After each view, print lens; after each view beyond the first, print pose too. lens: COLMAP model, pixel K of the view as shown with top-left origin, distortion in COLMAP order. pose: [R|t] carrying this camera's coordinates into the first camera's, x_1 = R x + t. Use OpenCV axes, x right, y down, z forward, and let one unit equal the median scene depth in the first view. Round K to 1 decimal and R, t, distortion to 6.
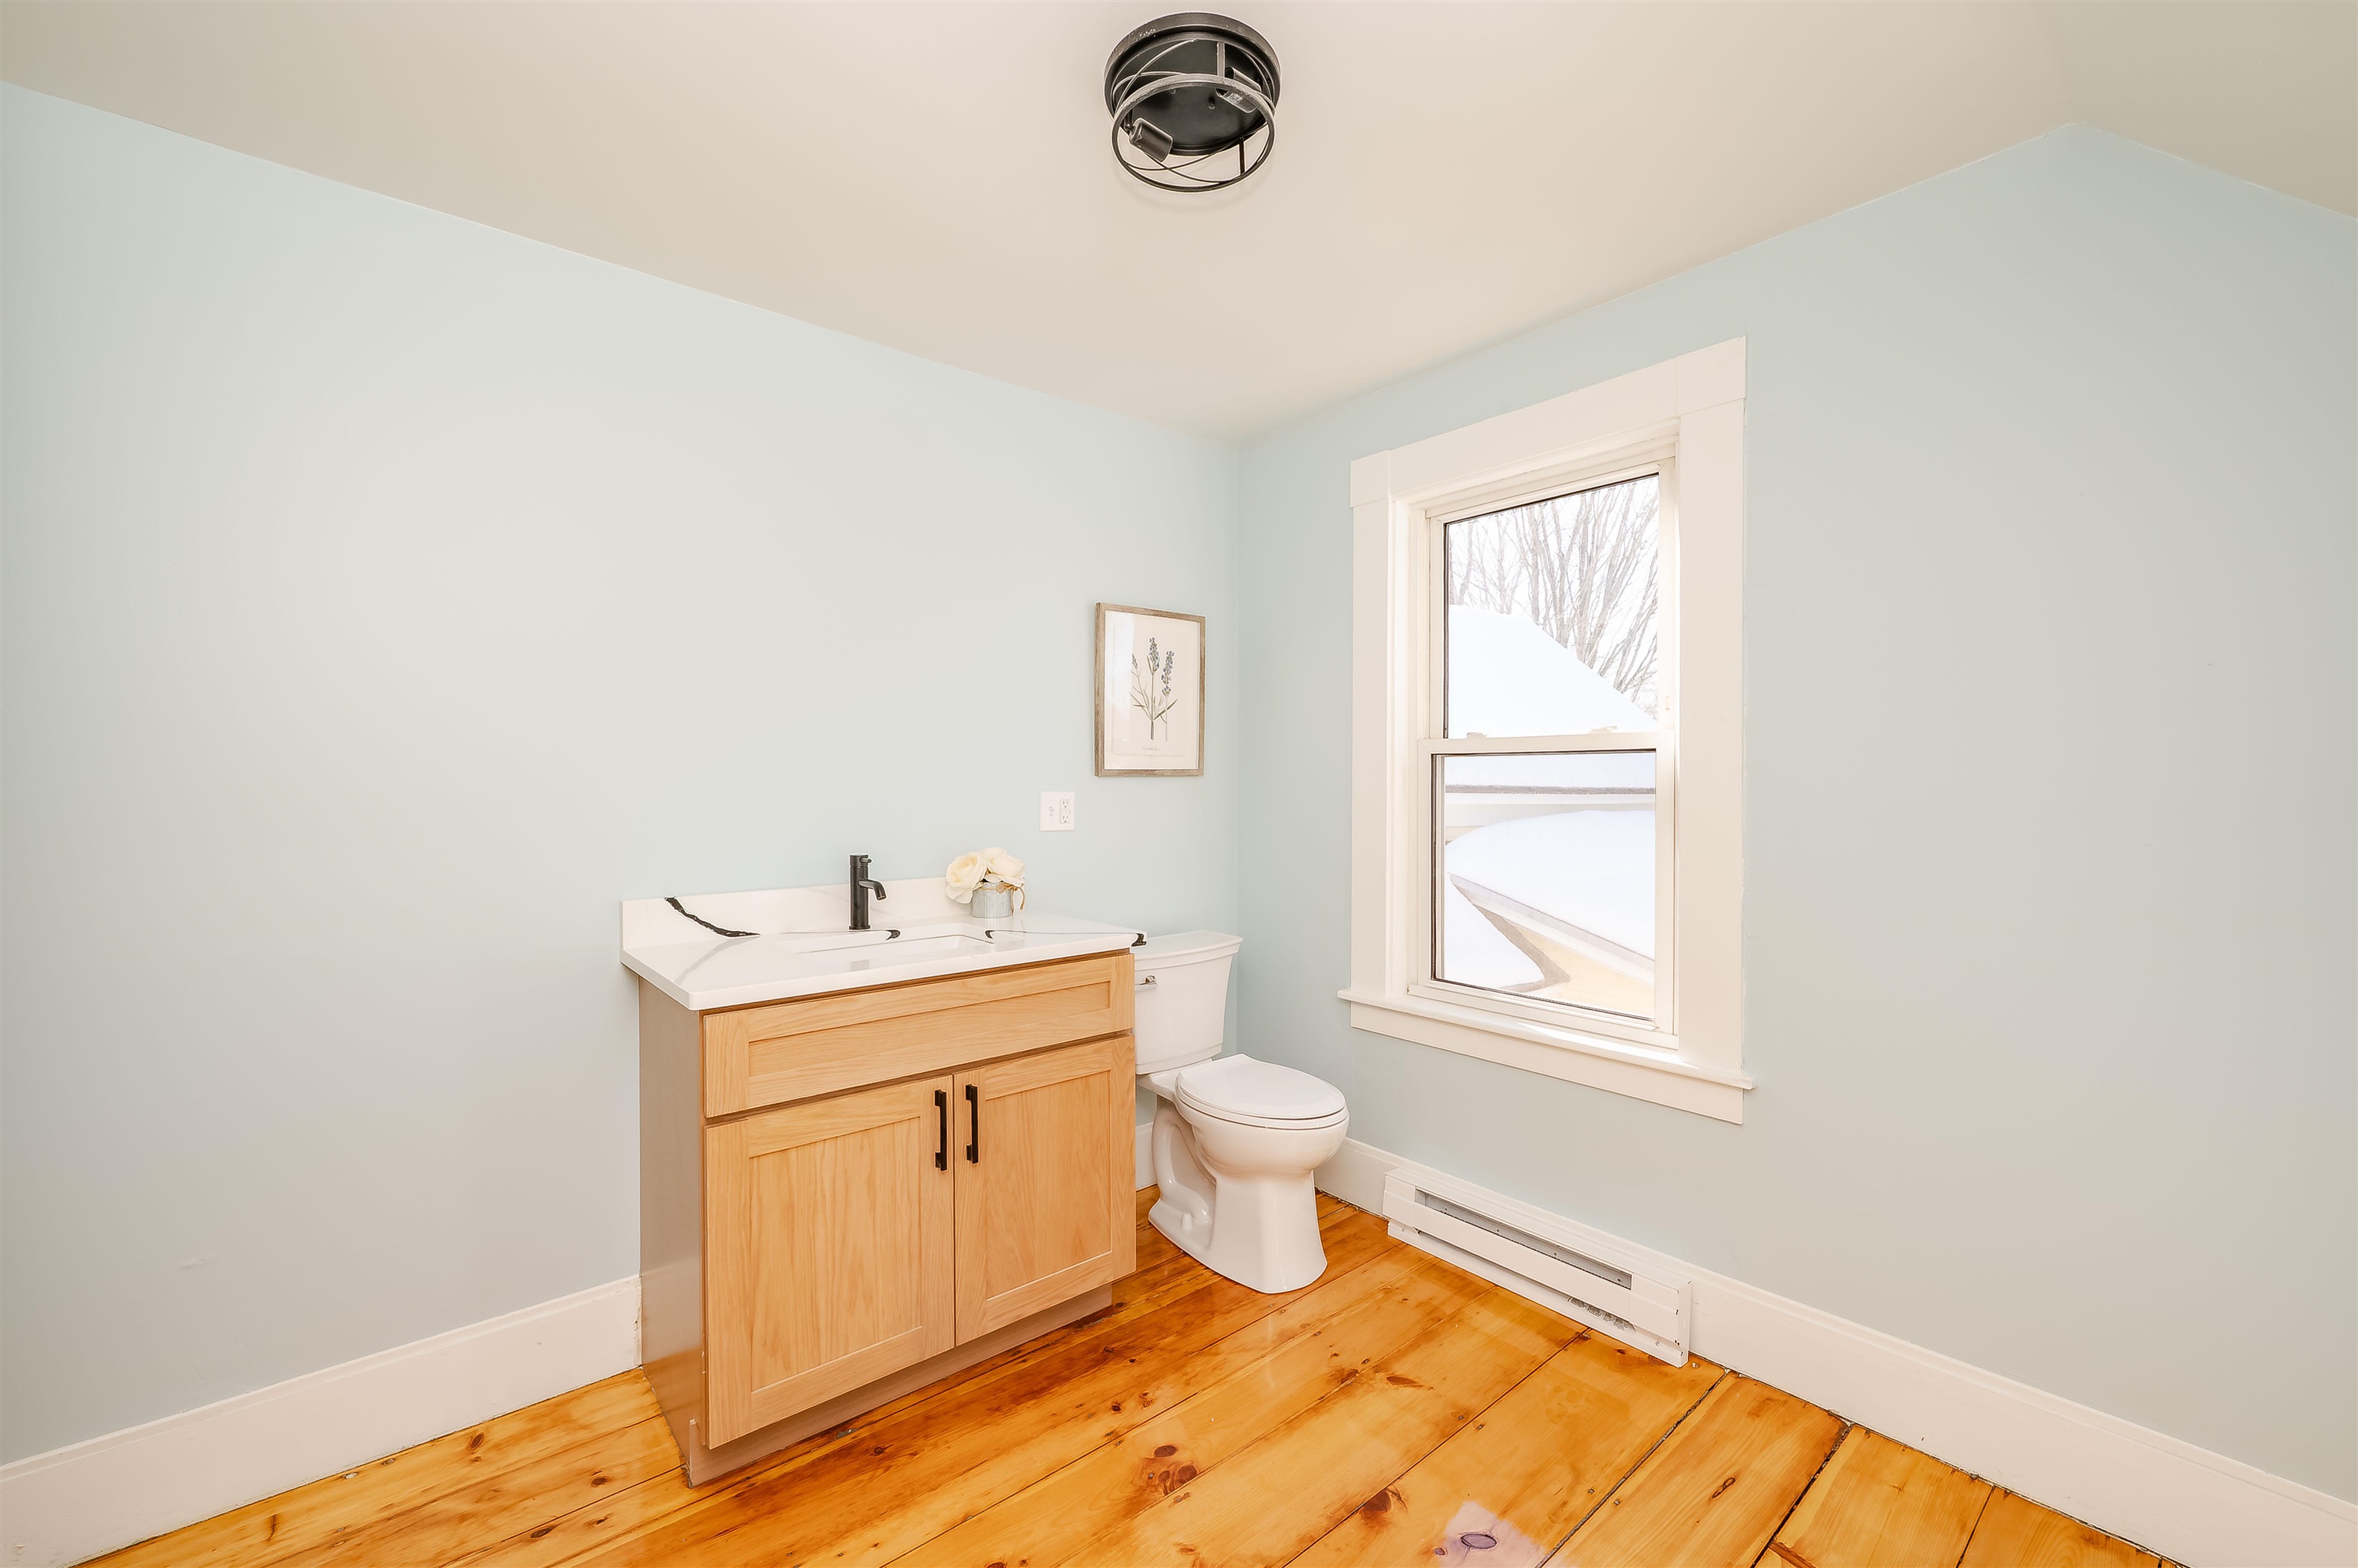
lens RADIAL K [[945.7, 0, 1167.2], [0, 945.7, 781.0], [0, 0, 1]] dist [-0.001781, -0.000022]
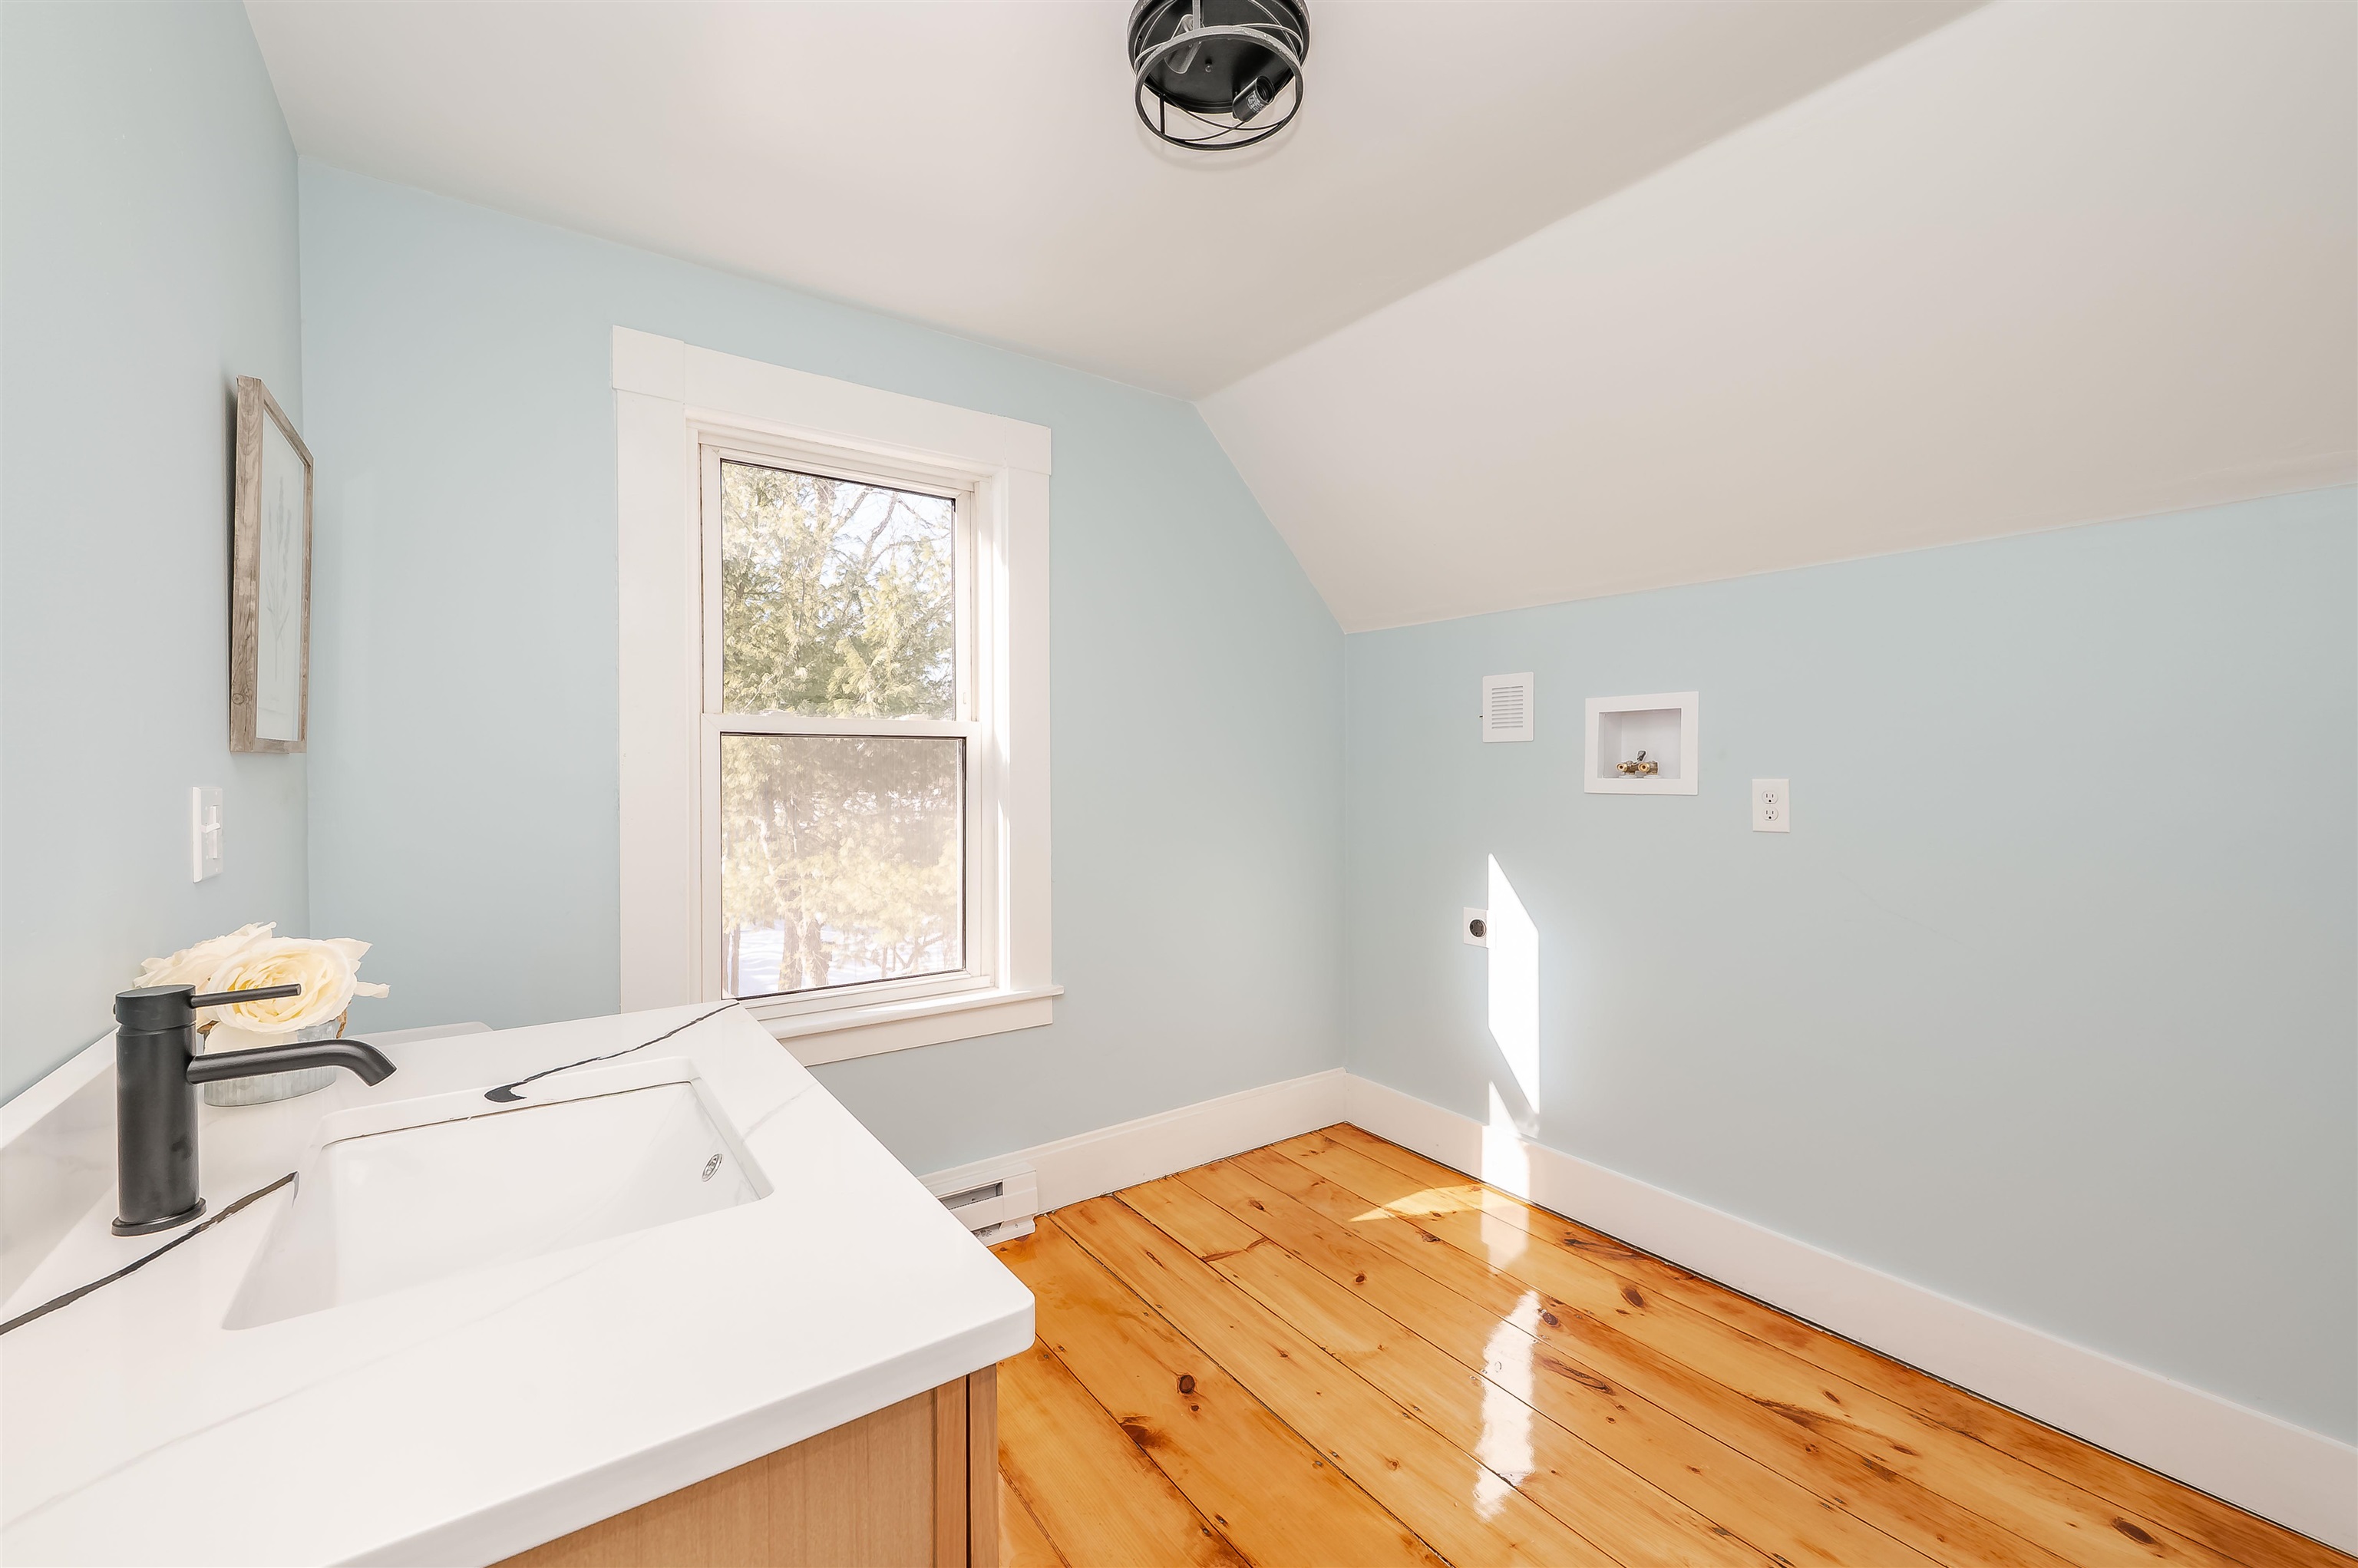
lens RADIAL K [[945.7, 0, 1161.2], [0, 945.7, 781.1], [0, 0, 1]] dist [-0.001781, -0.000022]
pose [[0.082769, -0.011373, 0.996504, -0.719069], [0.004142, 0.999930, 0.011068, 0.008833], [-0.996560, 0.003211, 0.082811, 0.756474]]
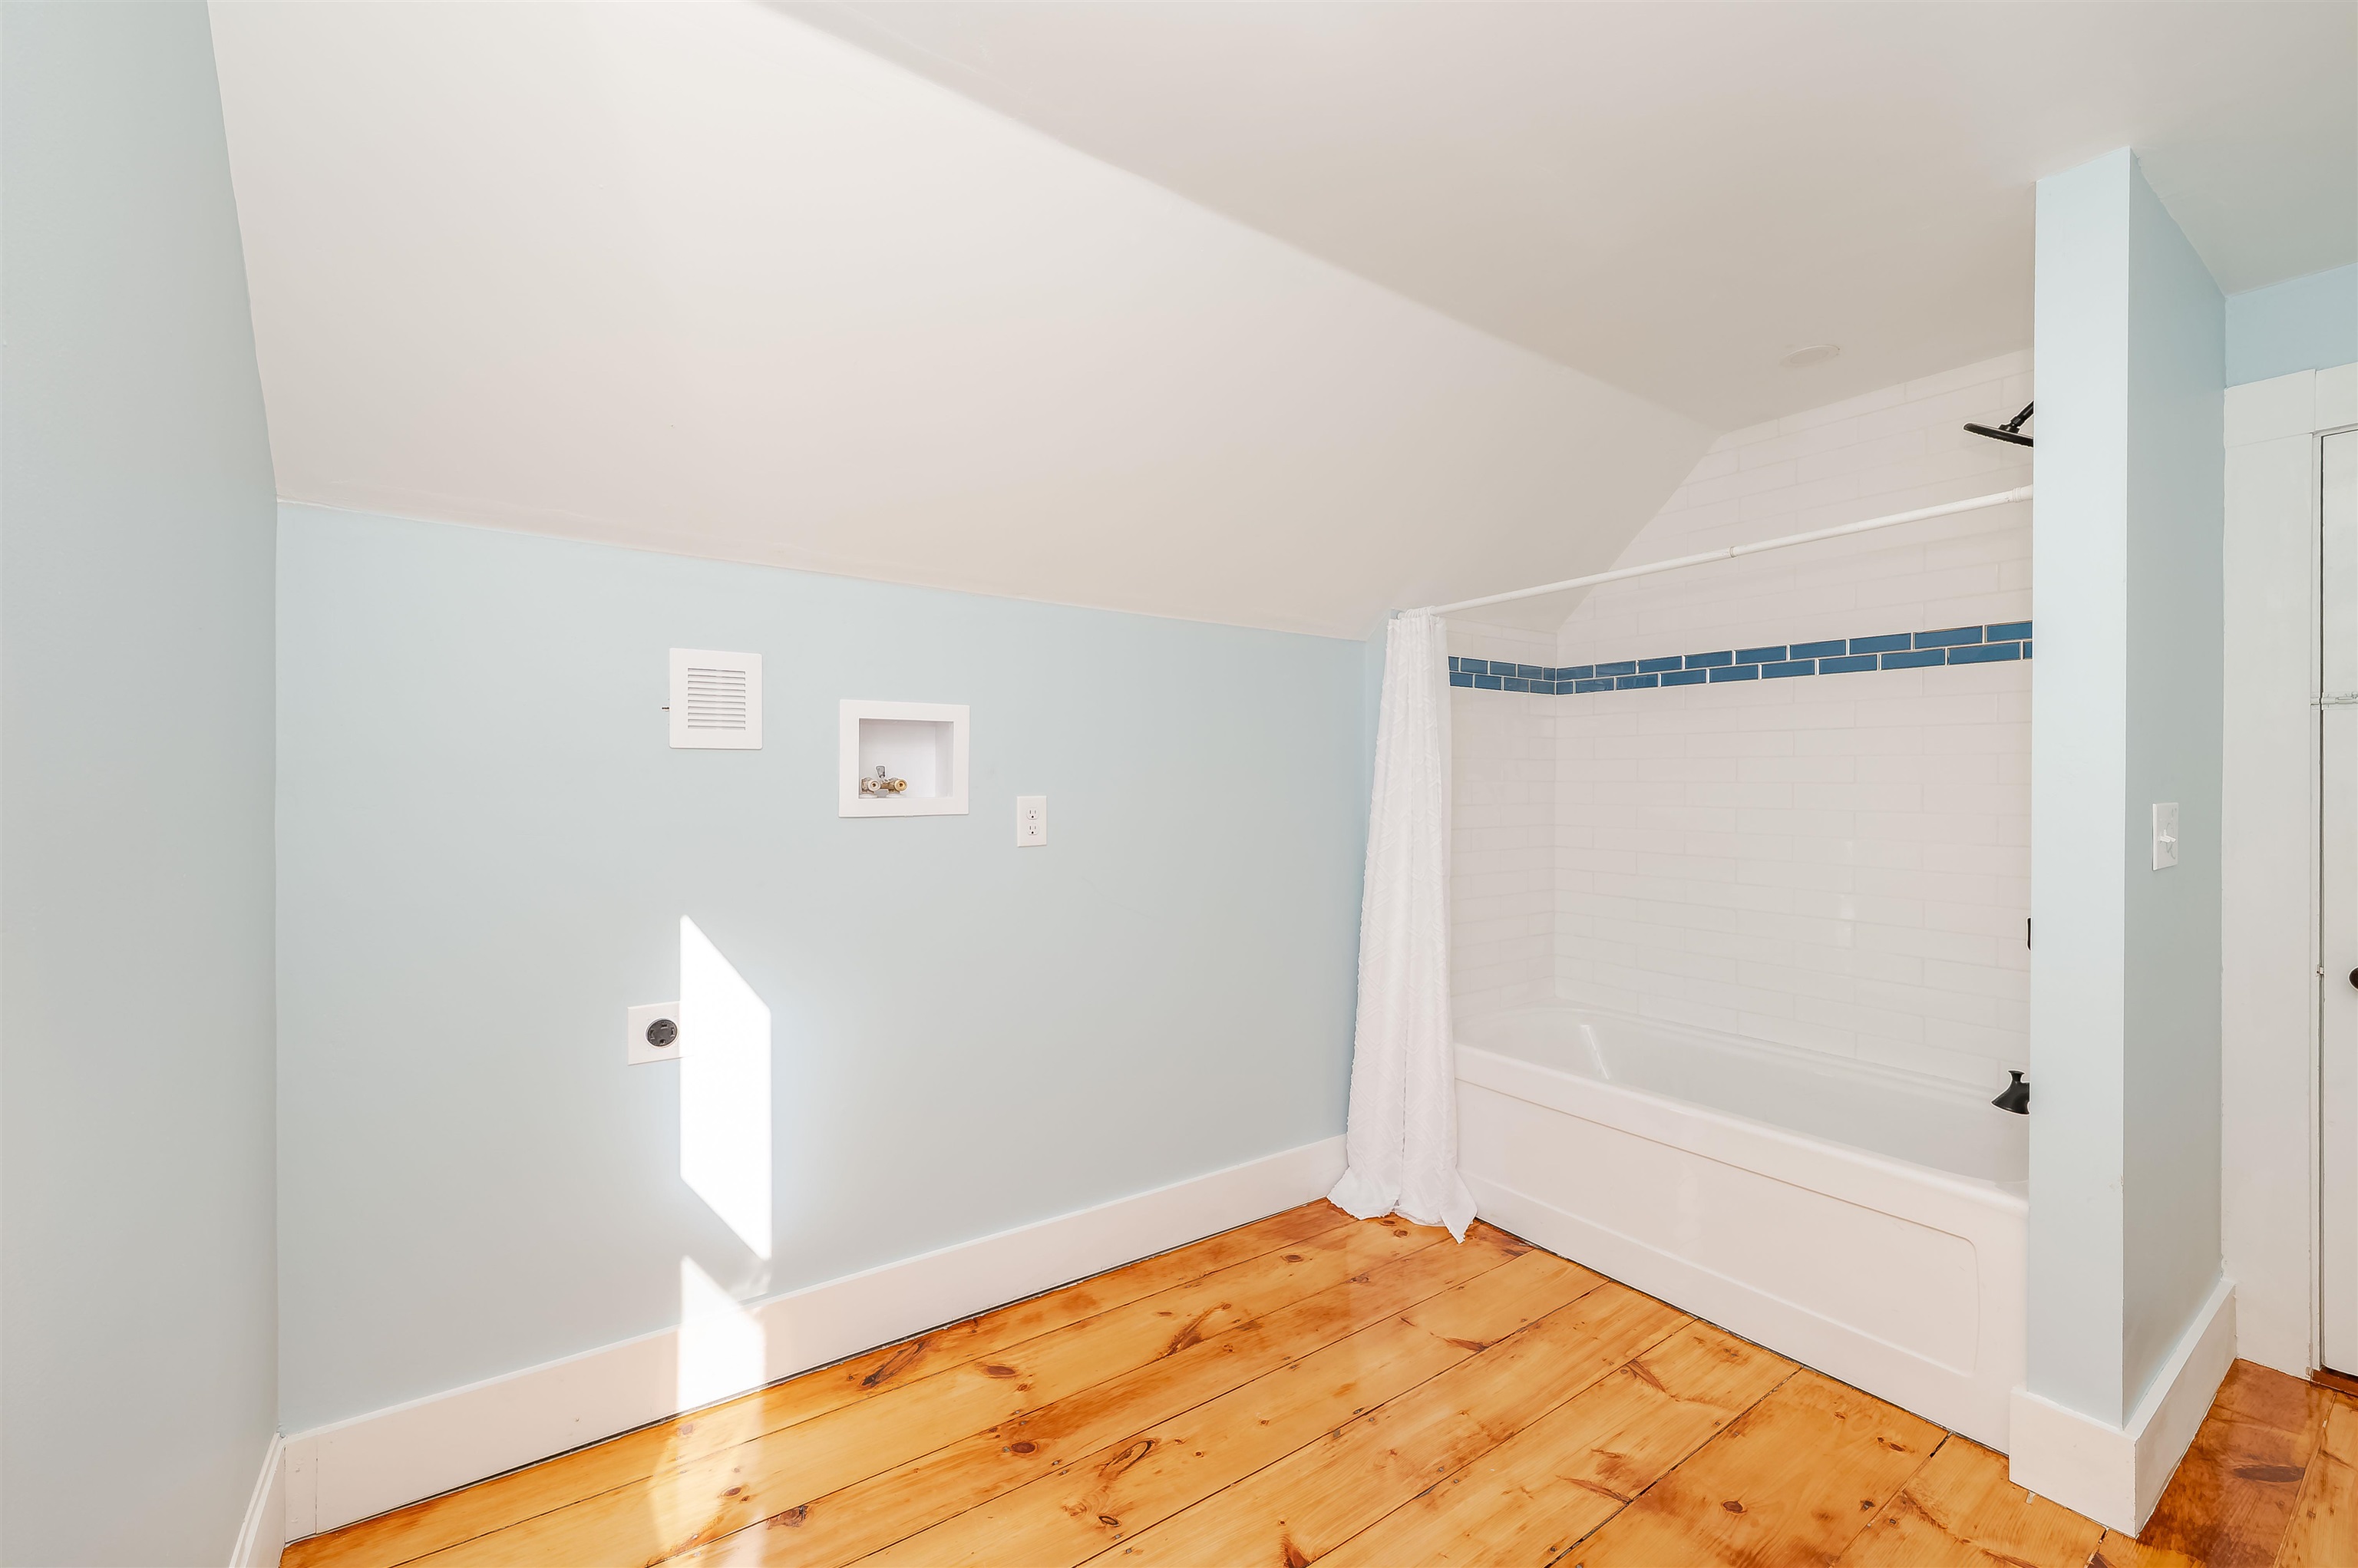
lens RADIAL K [[945.7, 0, 1176.2], [0, 945.7, 778.3], [0, 0, 1]] dist [-0.001781, -0.000022]
pose [[-0.997419, -0.001449, 0.071783, 0.218552], [-0.001304, 0.999997, 0.002064, -0.004232], [-0.071786, 0.001966, -0.997418, 1.317649]]
